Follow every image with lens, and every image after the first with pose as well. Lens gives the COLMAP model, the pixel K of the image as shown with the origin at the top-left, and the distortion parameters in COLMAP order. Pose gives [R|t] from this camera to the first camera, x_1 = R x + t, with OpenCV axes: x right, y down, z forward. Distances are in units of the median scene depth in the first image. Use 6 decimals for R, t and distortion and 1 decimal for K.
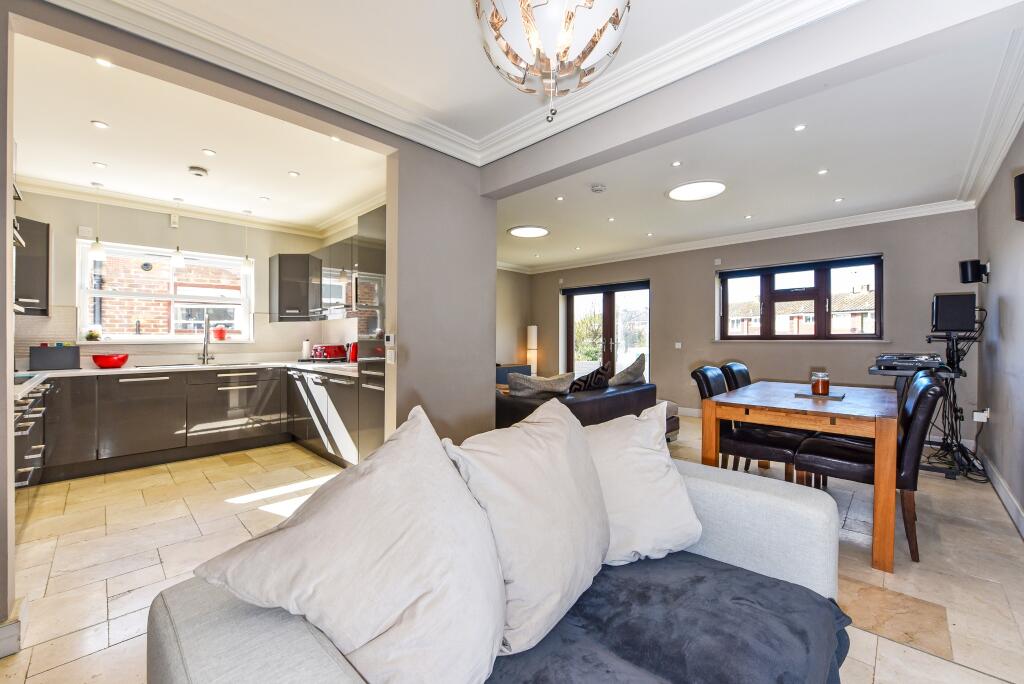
lens RADIAL K [[411.7, 0, 509.6], [0, 411.7, 329.6], [0, 0, 1]] dist [-0.001005, -0.000094]
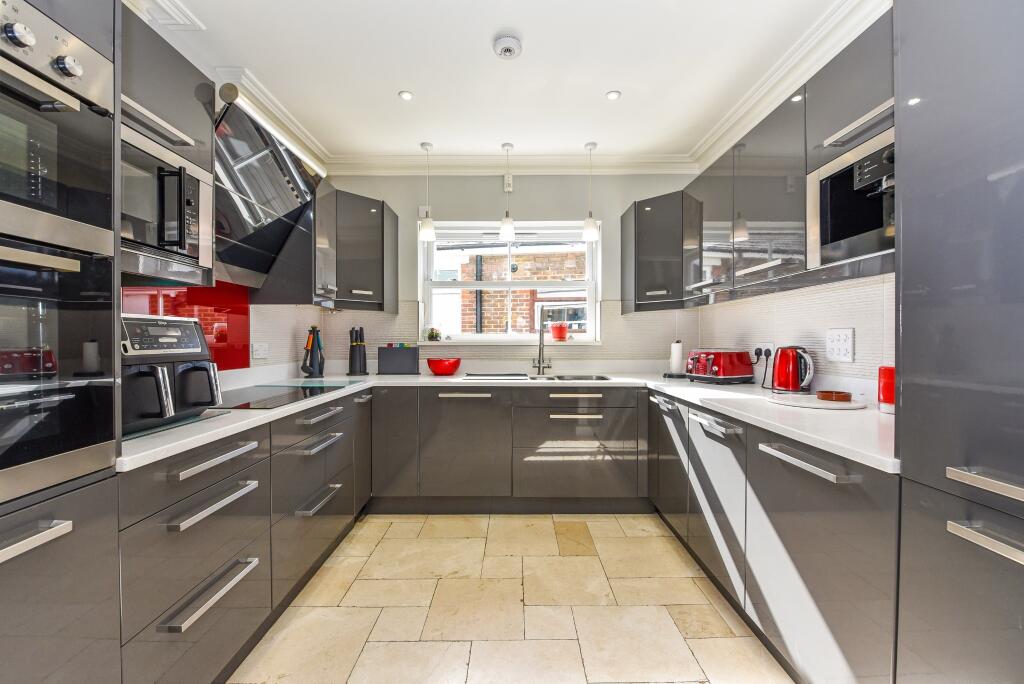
lens RADIAL K [[420.0, 0, 512.0], [0, 420.0, 342.0], [0, 0, 1]] dist [-0.043950, 0.000031]
pose [[0.701828, 0.006133, -0.712321, -0.269421], [0.012833, 0.999692, 0.021251, 0.012301], [0.712231, -0.024056, 0.701533, 0.473883]]
